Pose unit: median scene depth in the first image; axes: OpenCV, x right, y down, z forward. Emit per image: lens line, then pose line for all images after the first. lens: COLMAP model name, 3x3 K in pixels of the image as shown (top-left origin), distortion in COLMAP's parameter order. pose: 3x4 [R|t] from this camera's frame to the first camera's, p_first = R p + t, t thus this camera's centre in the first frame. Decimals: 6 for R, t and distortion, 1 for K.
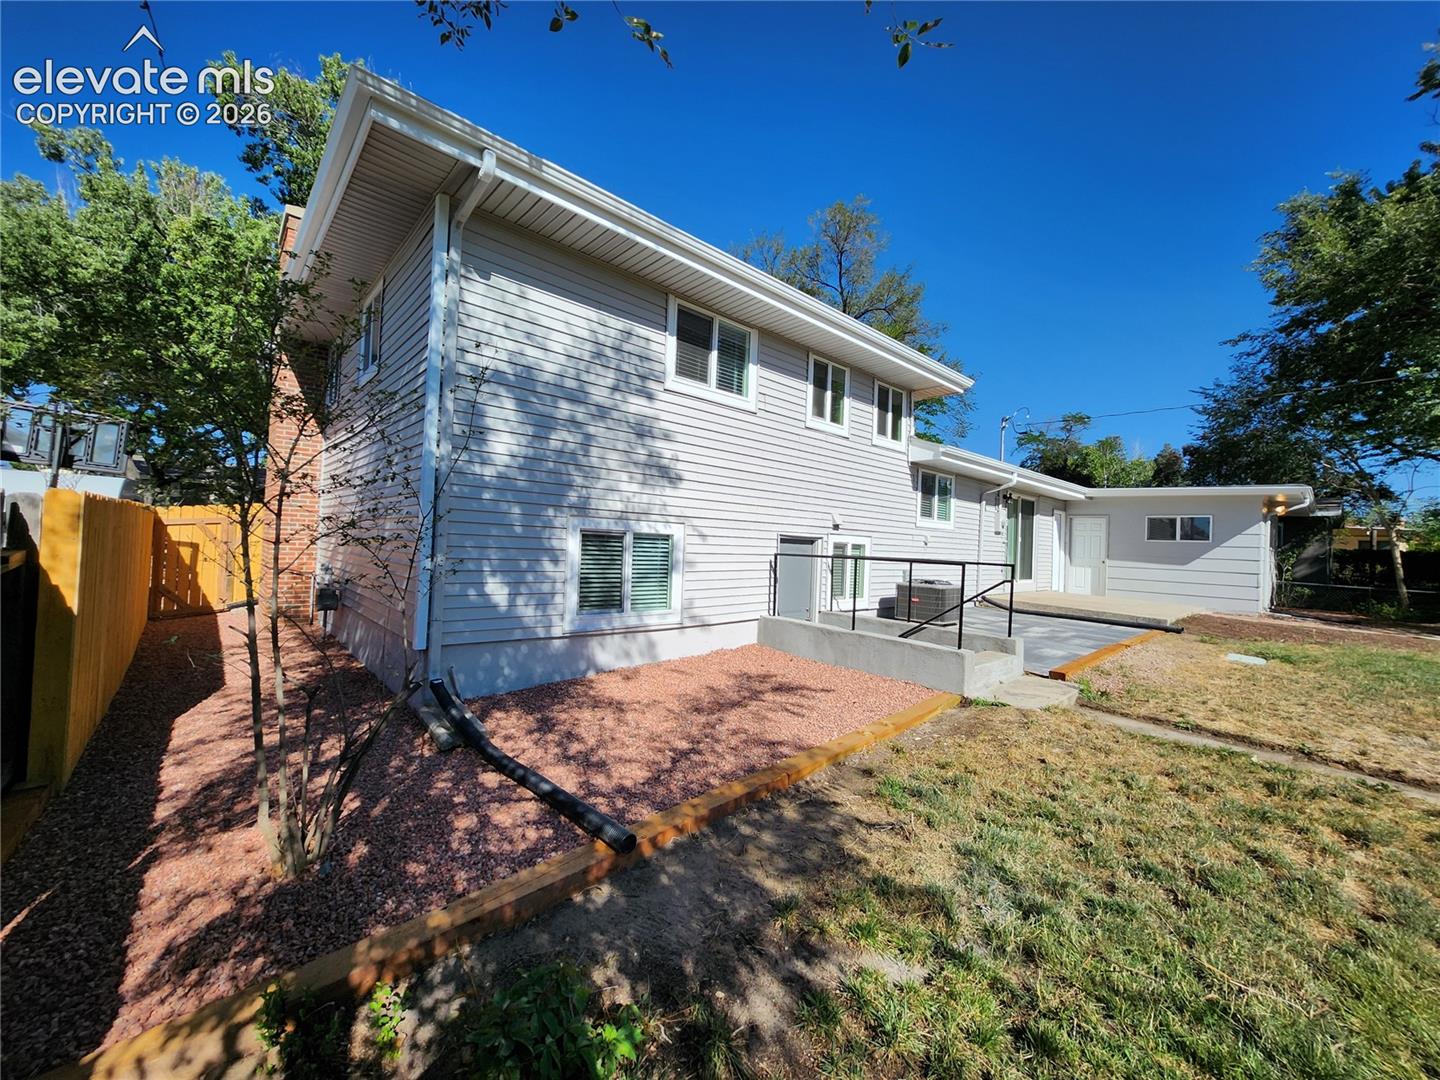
lens RADIAL K [[542.4, 0, 720.0], [0, 542.4, 540.0], [0, 0, 1]] dist [0.016267, -0.010050]
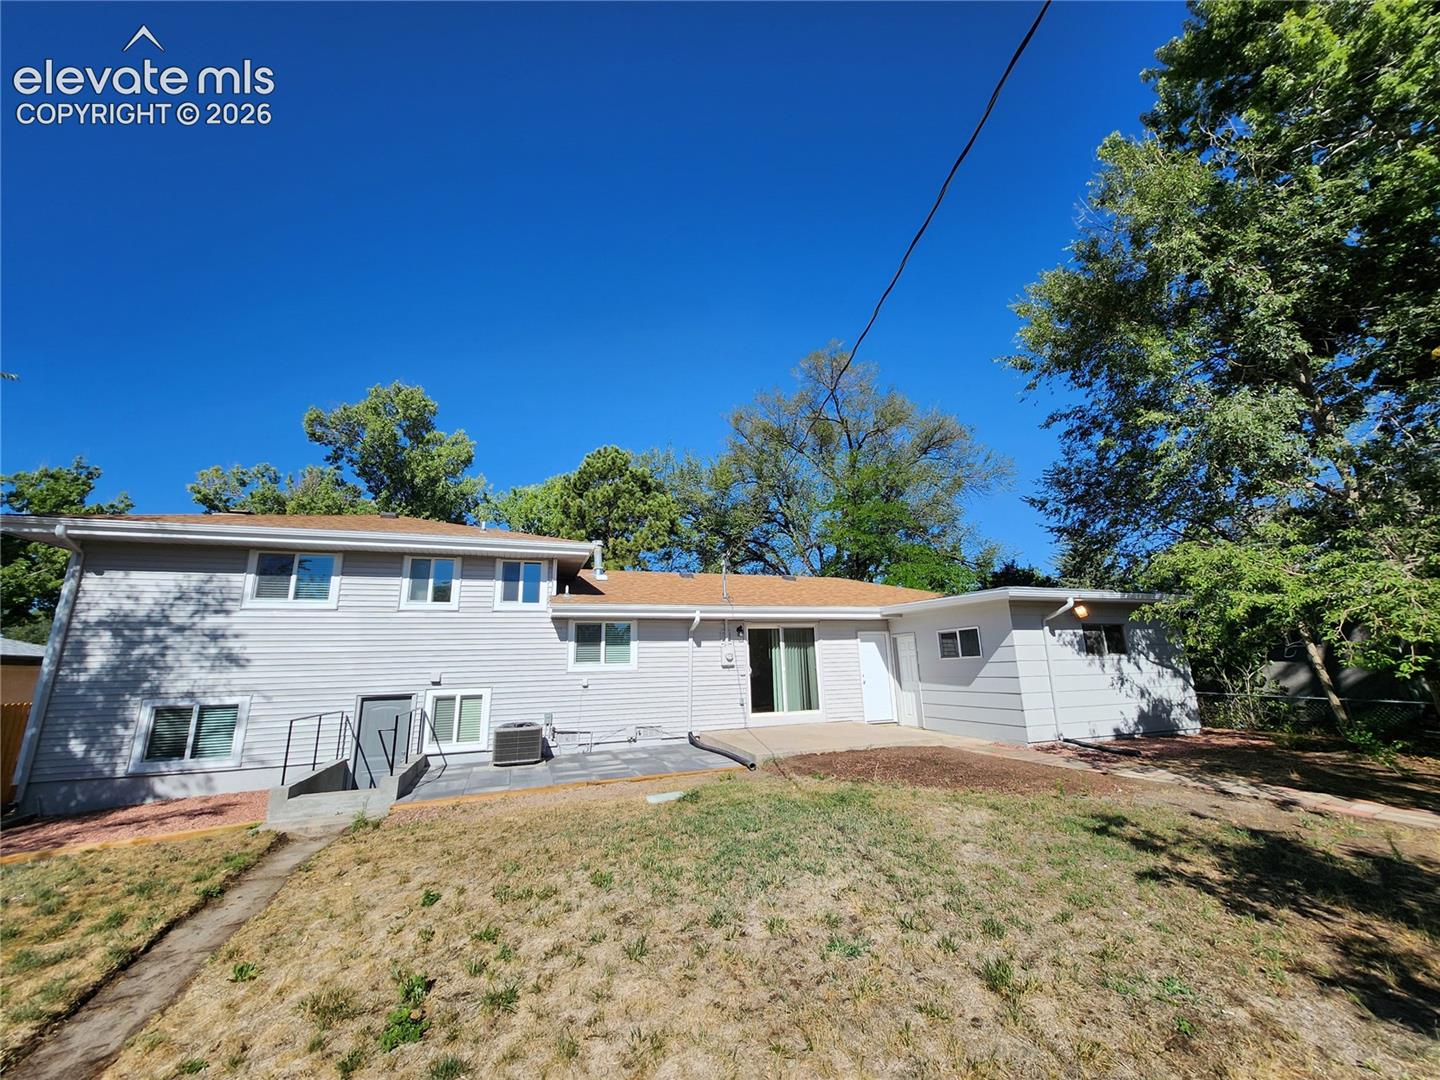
lens RADIAL K [[542.4, 0, 720.0], [0, 542.4, 540.0], [0, 0, 1]] dist [0.016267, -0.010050]
pose [[0.920890, -0.172003, -0.349825, 1.832638], [0.073024, 0.957622, -0.278616, 0.080377], [0.382923, 0.231029, 0.894425, 0.070381]]
